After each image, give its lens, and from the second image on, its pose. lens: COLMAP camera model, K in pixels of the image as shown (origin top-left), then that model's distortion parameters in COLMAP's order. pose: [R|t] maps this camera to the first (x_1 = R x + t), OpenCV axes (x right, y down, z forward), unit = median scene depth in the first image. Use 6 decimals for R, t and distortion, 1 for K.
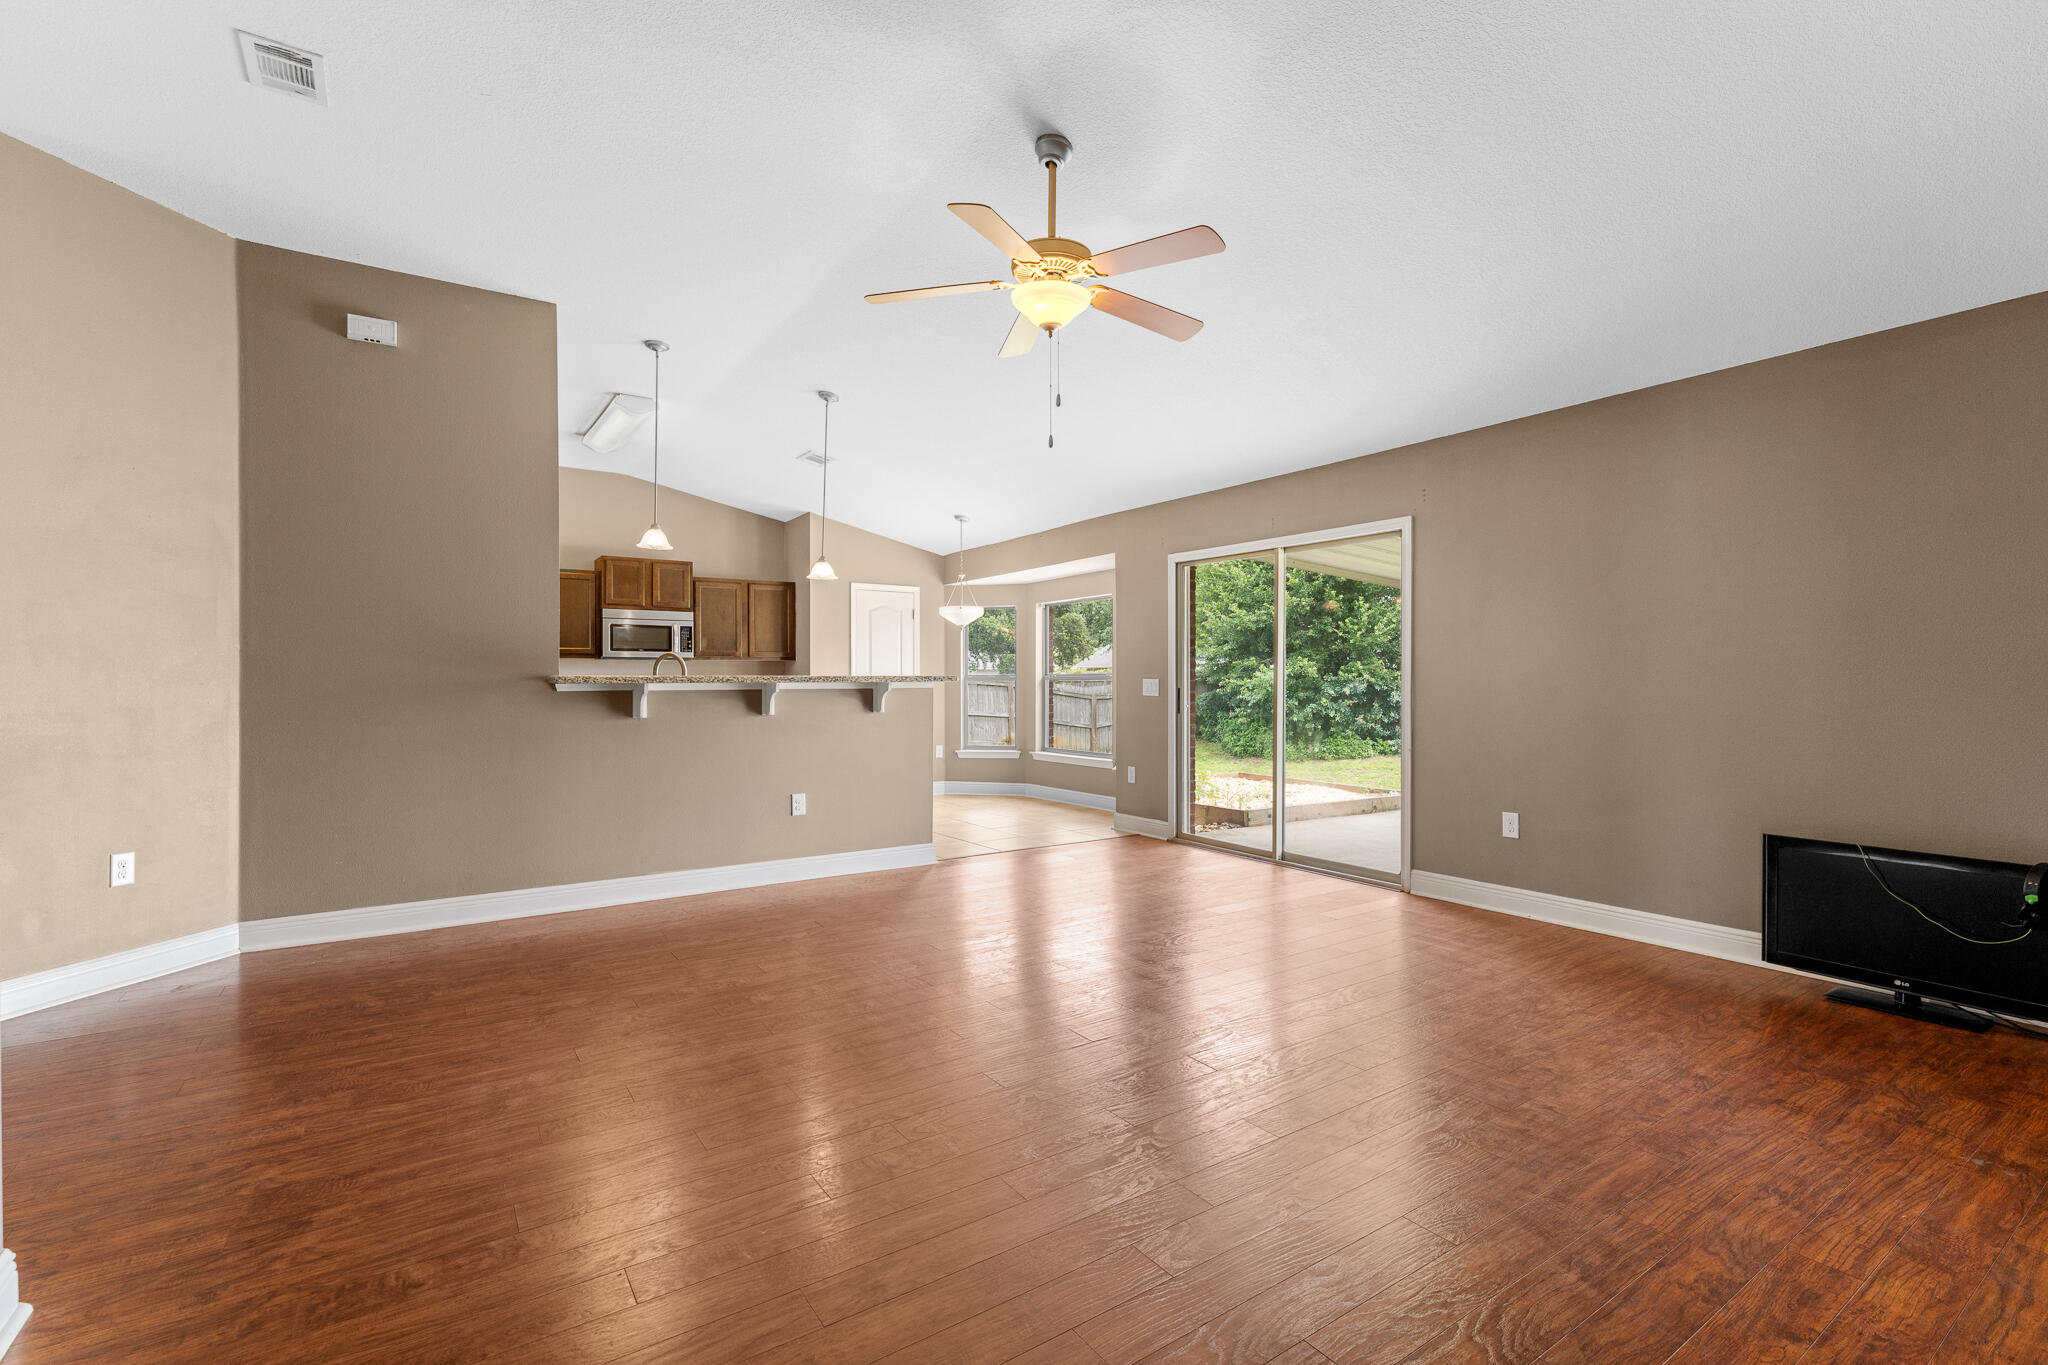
lens RADIAL K [[908.9, 0, 1026.5], [0, 908.9, 683.7], [0, 0, 1]] dist [0.001782, 0.000410]
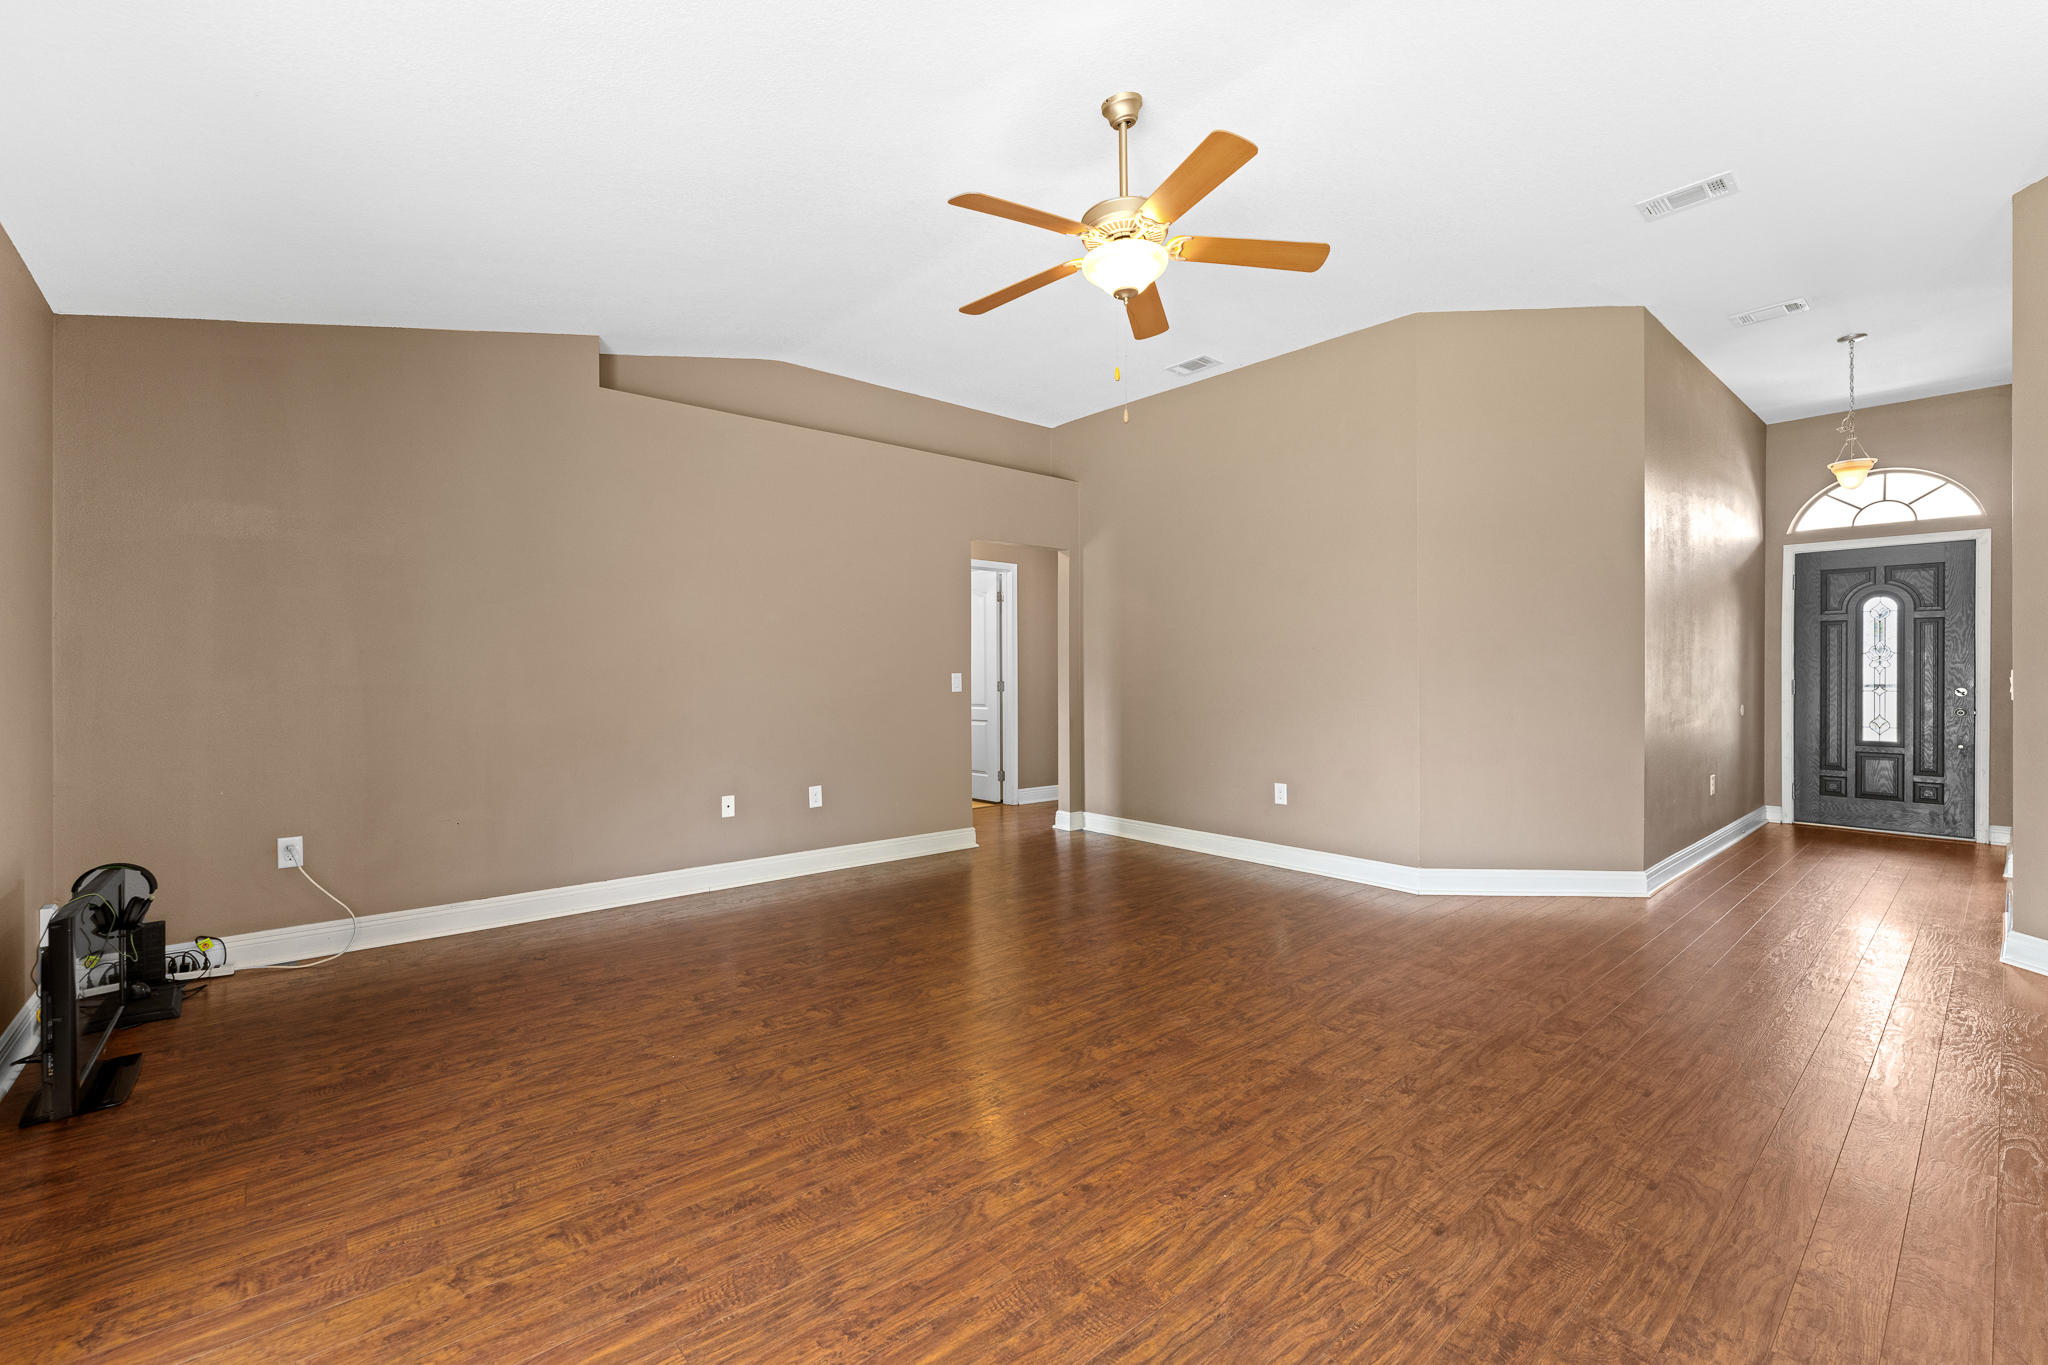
lens RADIAL K [[866.4, 0, 1016.3], [0, 866.4, 676.2], [0, 0, 1]] dist [-0.000737, -0.001036]
pose [[-0.993349, 0.002902, -0.115105, 0.094145], [0.001987, 0.999966, 0.008060, -0.003561], [0.115125, 0.007777, -0.993321, 0.723333]]
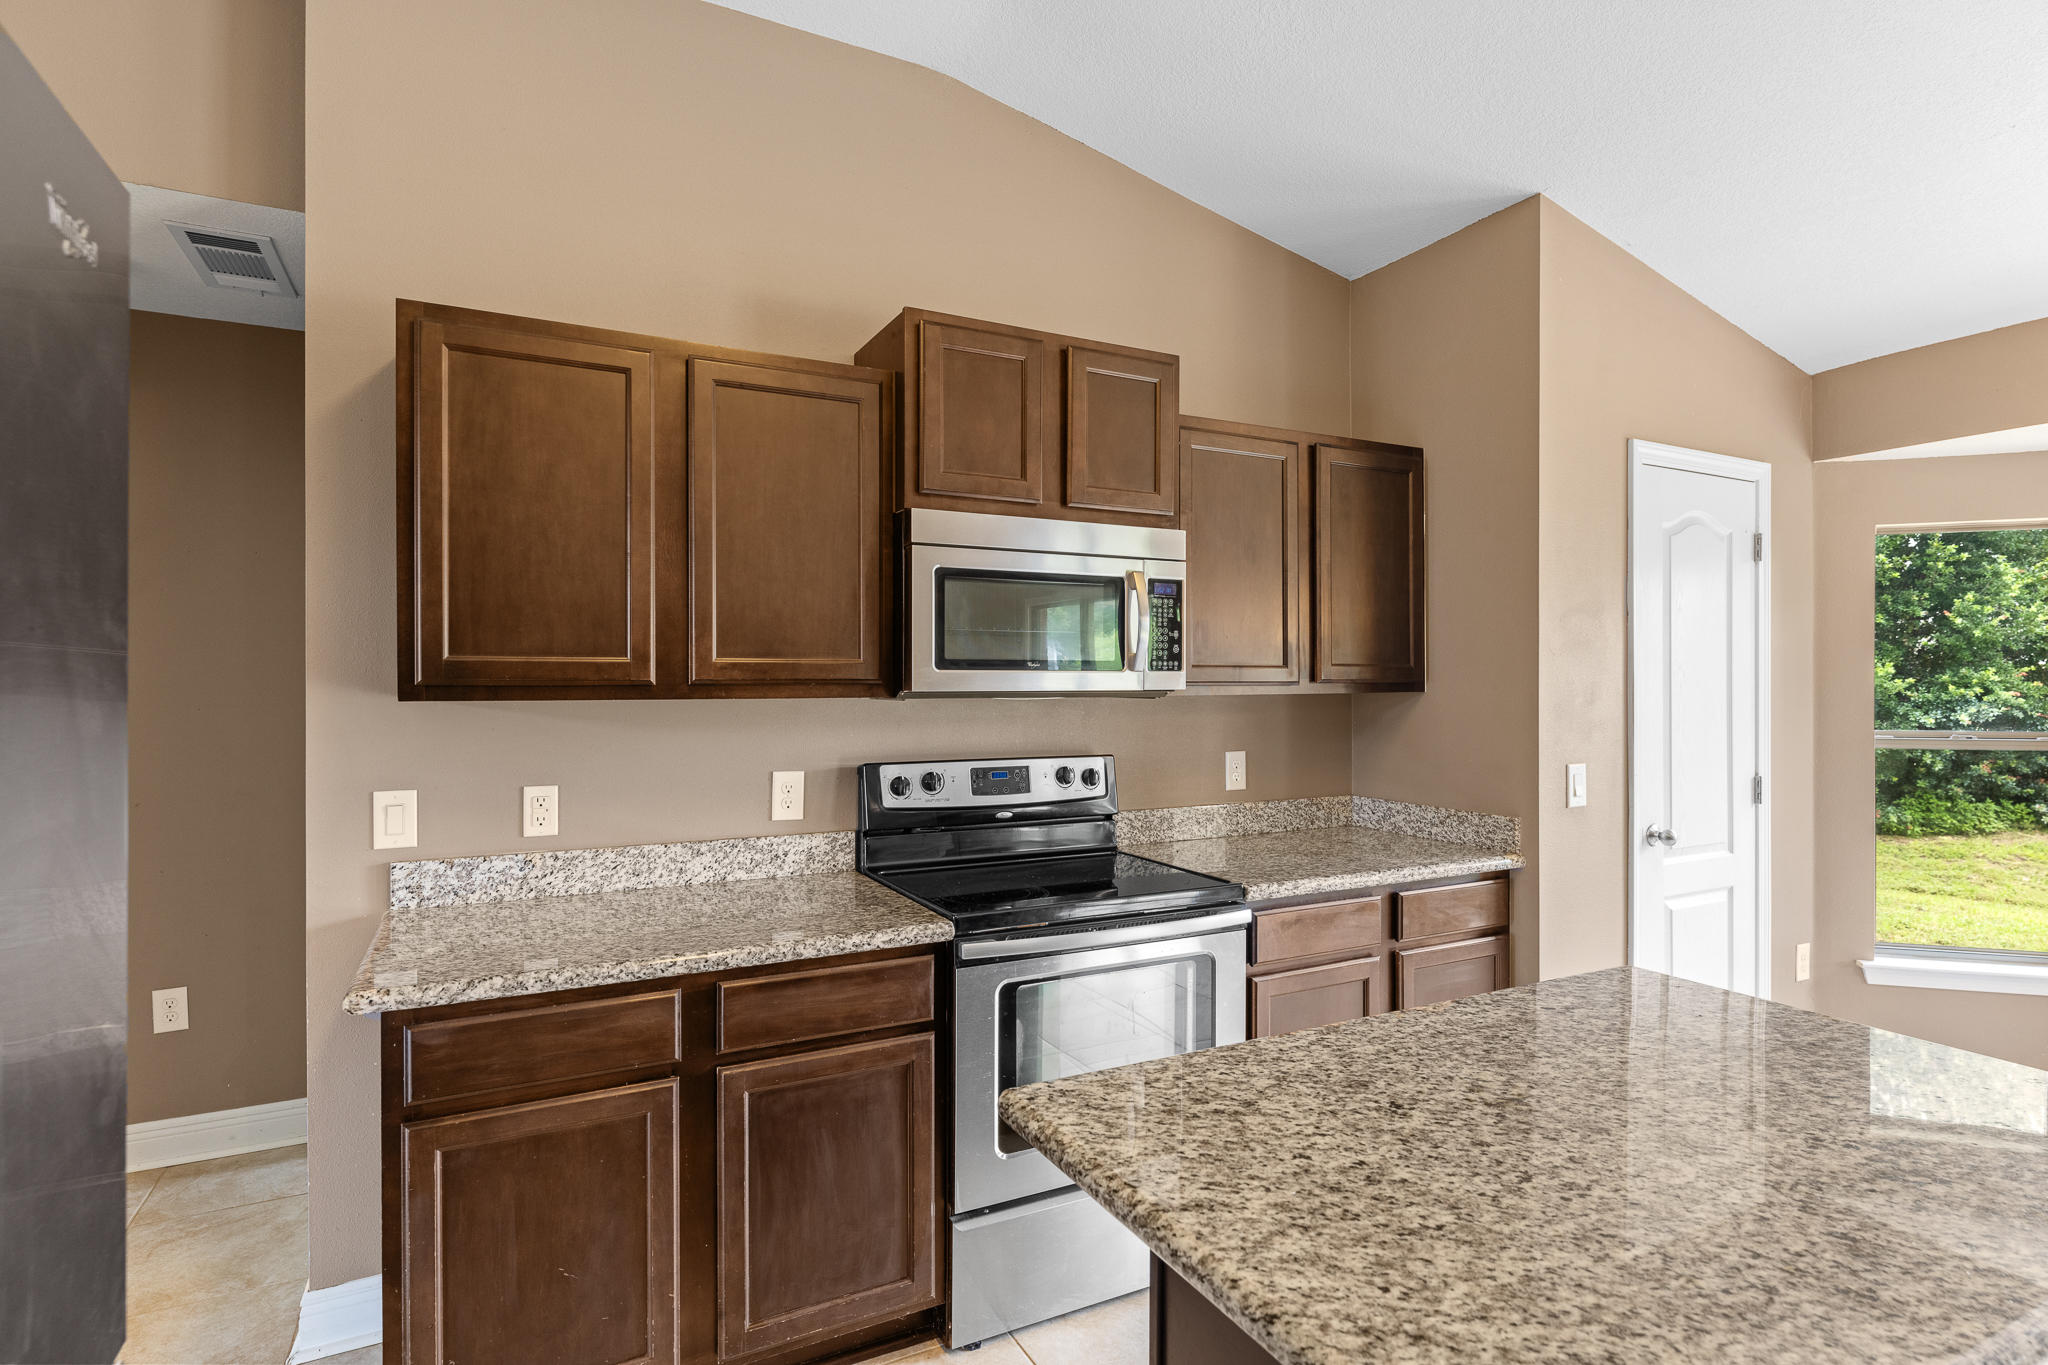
lens RADIAL K [[983.0, 0, 1013.3], [0, 983.0, 688.9], [0, 0, 1]] dist [0.001434, -0.001090]
pose [[0.991640, -0.001095, -0.129032, -0.382302], [0.001240, 0.999999, 0.001040, -0.029439], [0.129031, -0.001191, 0.991640, 0.691225]]
